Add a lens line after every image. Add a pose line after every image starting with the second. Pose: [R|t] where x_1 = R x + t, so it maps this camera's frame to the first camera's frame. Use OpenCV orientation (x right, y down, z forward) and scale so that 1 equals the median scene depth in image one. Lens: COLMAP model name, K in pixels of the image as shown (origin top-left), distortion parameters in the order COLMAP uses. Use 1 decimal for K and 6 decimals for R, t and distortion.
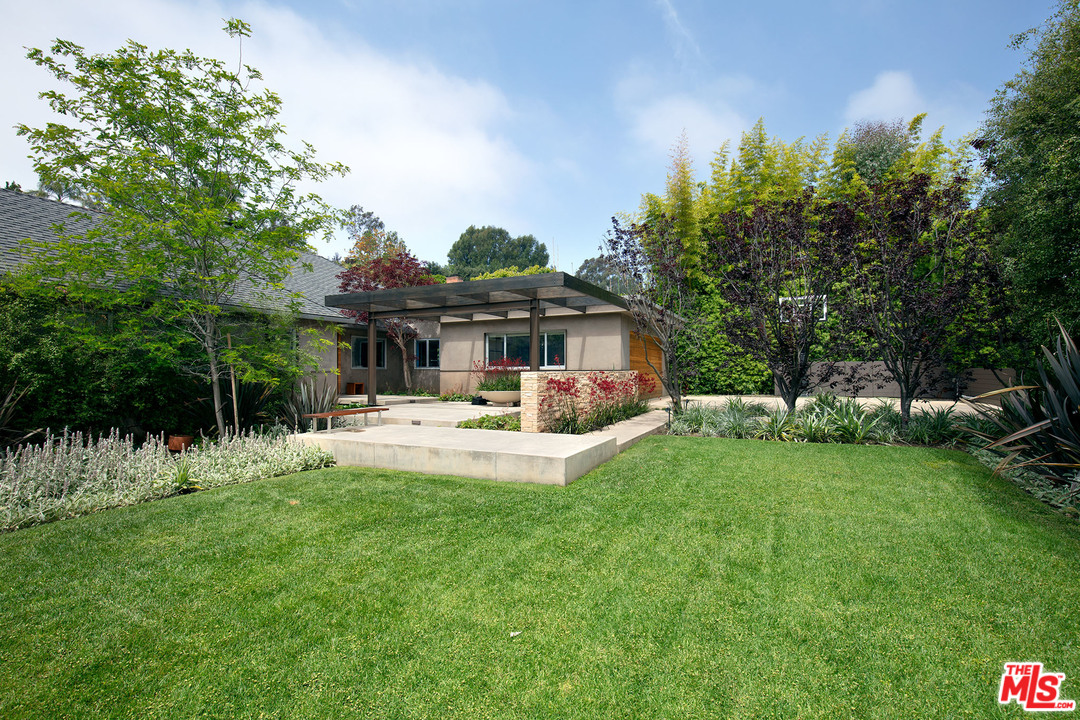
lens RADIAL K [[499.4, 0, 540.0], [0, 499.4, 360.0], [0, 0, 1]] dist [-0.001185, -0.000093]
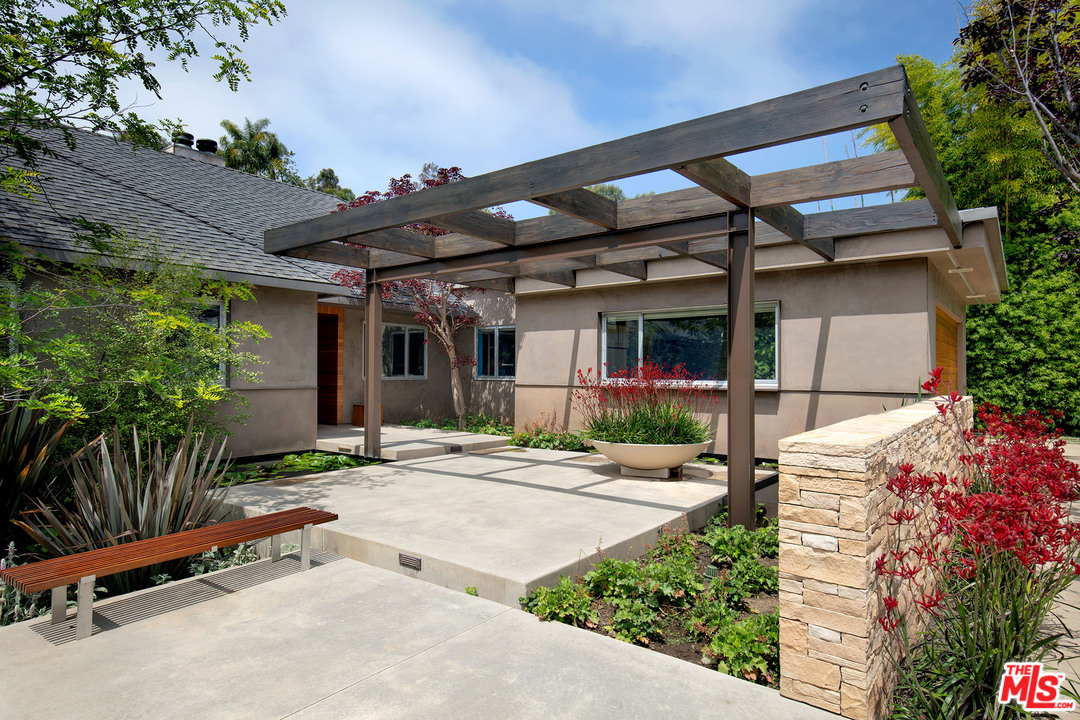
lens RADIAL K [[619.2, 0, 540.0], [0, 619.2, 360.0], [0, 0, 1]] dist [0.001065, 0.000142]
pose [[0.982030, 0.002609, -0.188707, -0.050696], [-0.002039, 0.999993, 0.003212, -0.007903], [0.188714, -0.002770, 0.982028, 0.368688]]
